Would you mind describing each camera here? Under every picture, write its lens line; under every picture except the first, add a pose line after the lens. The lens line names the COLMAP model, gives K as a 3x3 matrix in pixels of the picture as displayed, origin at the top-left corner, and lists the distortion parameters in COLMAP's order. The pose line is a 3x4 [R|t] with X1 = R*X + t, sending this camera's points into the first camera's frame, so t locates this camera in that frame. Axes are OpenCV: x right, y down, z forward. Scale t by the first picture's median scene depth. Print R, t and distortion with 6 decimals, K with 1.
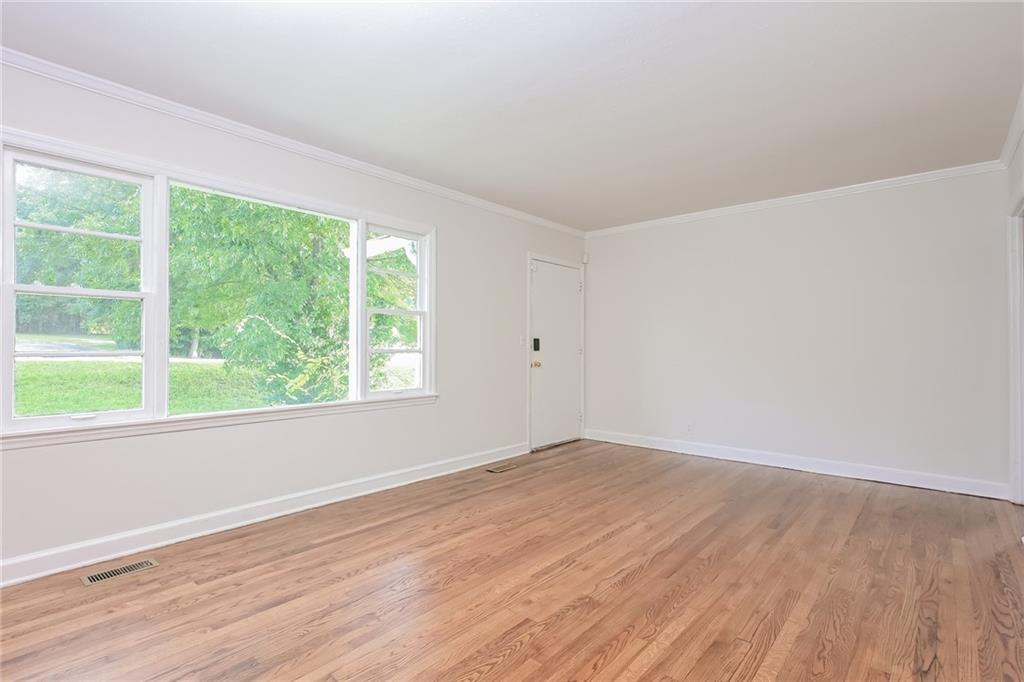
lens RADIAL K [[507.7, 0, 510.2], [0, 507.7, 344.0], [0, 0, 1]] dist [-0.000341, -0.000328]
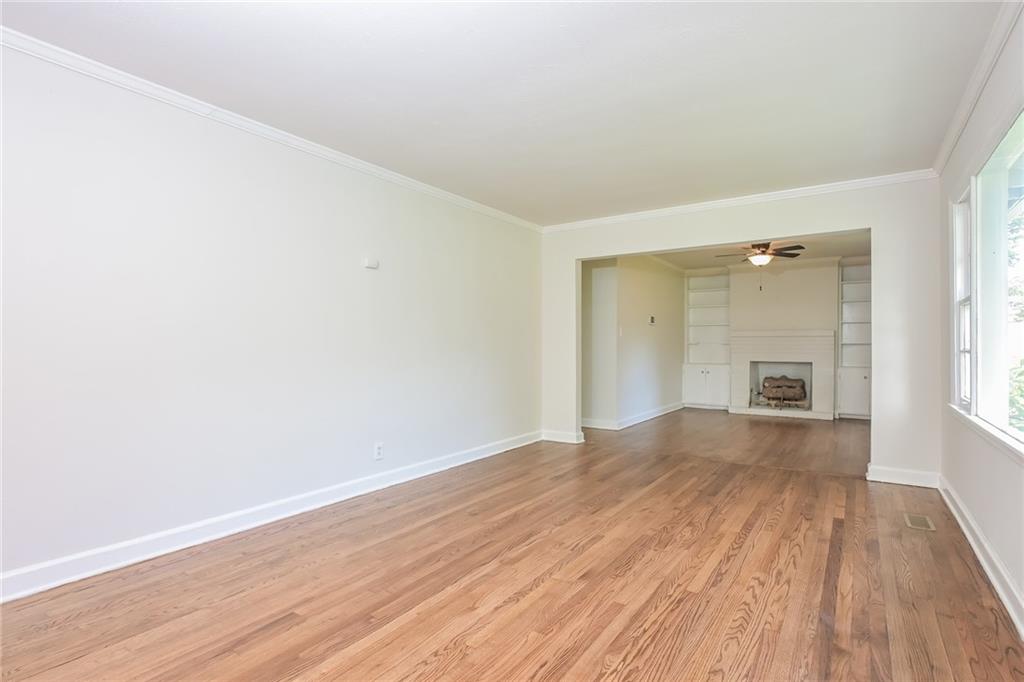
lens RADIAL K [[507.7, 0, 513.2], [0, 507.7, 342.9], [0, 0, 1]] dist [-0.000341, -0.000328]
pose [[-0.995048, -0.003638, -0.099332, 0.357693], [-0.002257, 0.999899, -0.014003, 0.016288], [0.099373, -0.013710, -0.994956, 2.063175]]
